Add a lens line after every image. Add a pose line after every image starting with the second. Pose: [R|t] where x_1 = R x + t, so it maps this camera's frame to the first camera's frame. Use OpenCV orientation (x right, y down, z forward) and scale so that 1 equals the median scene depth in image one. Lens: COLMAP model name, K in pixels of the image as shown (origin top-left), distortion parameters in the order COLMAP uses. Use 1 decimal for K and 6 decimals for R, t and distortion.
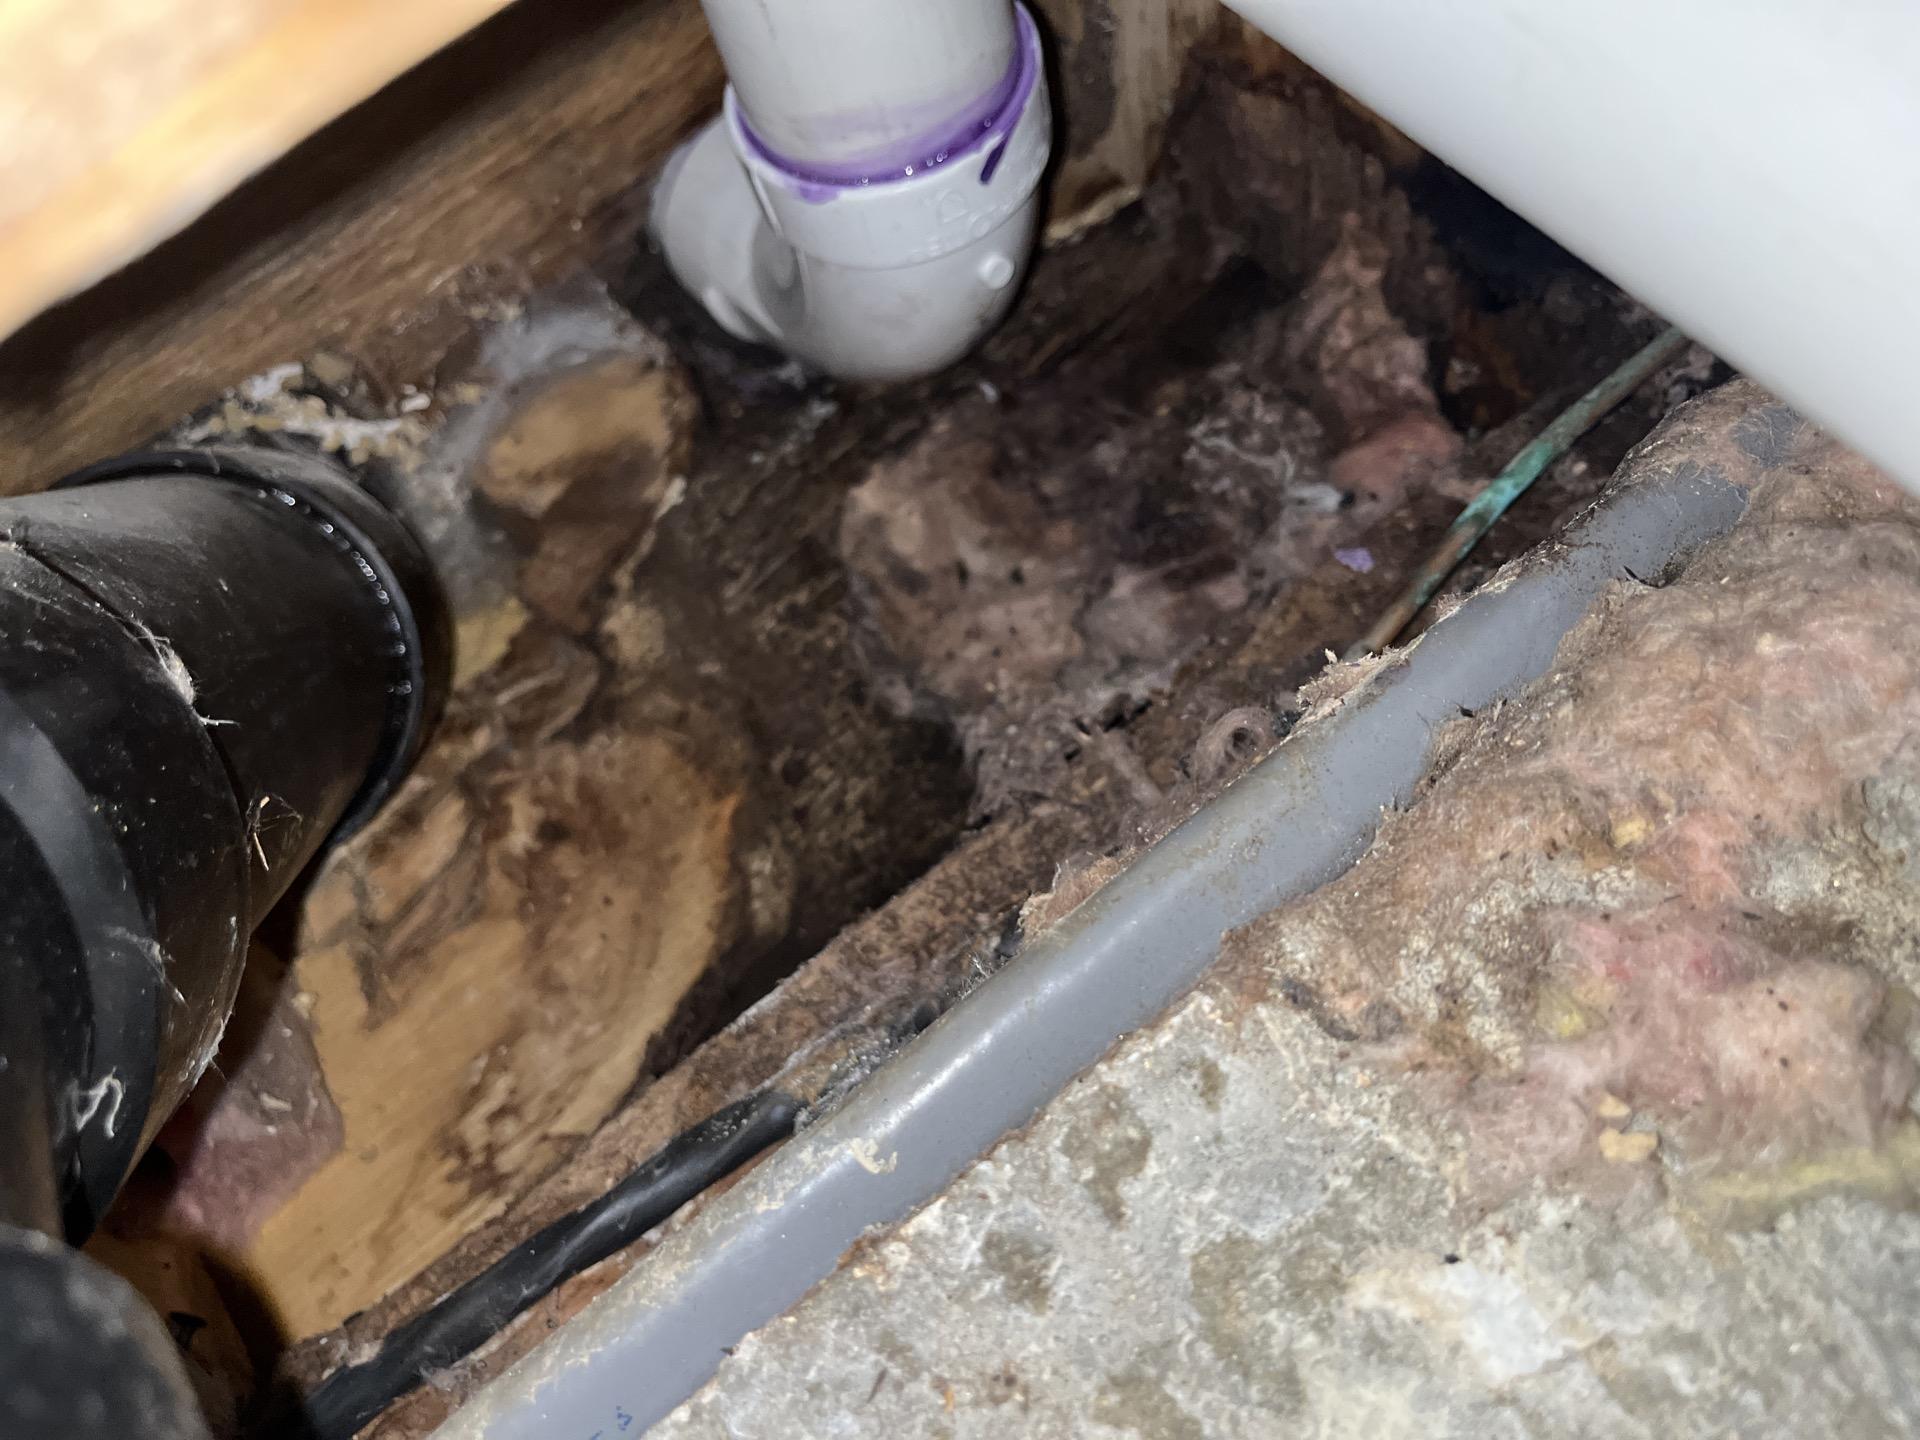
lens RADIAL K [[1447.8, 0, 960.0], [0, 1447.8, 720.0], [0, 0, 1]] dist [-0.001444, -0.122987]
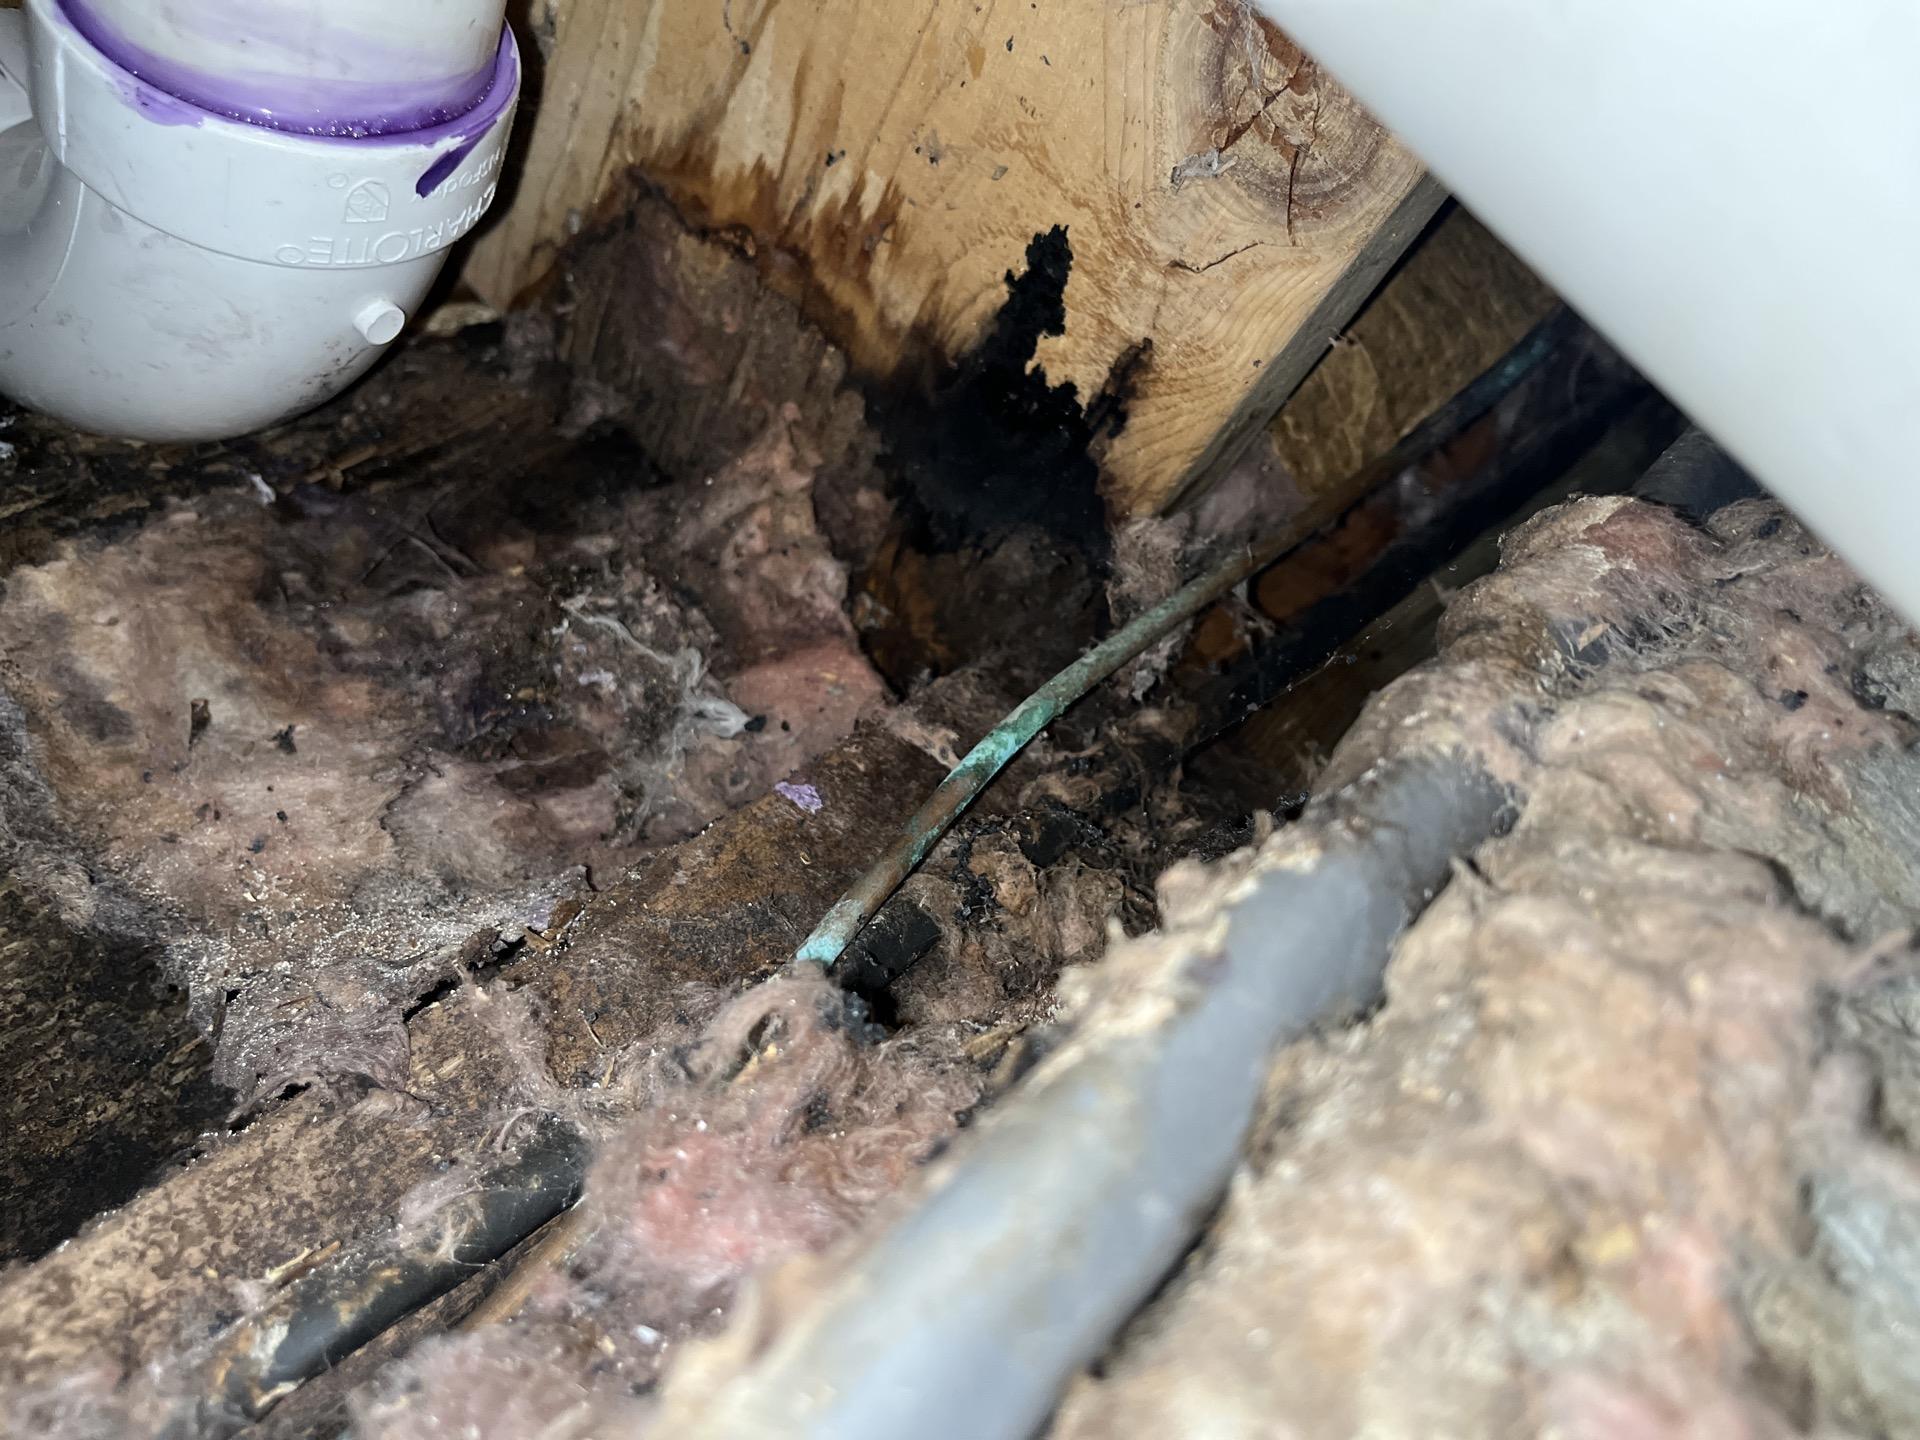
lens RADIAL K [[1456.1, 0, 957.8], [0, 1456.1, 686.5], [0, 0, 1]] dist [0.058538, -0.118039]
pose [[0.806332, 0.206547, 0.554227, -0.105285], [-0.095980, 0.970317, -0.221975, 0.001875], [-0.583624, 0.125790, 0.802222, 0.253010]]
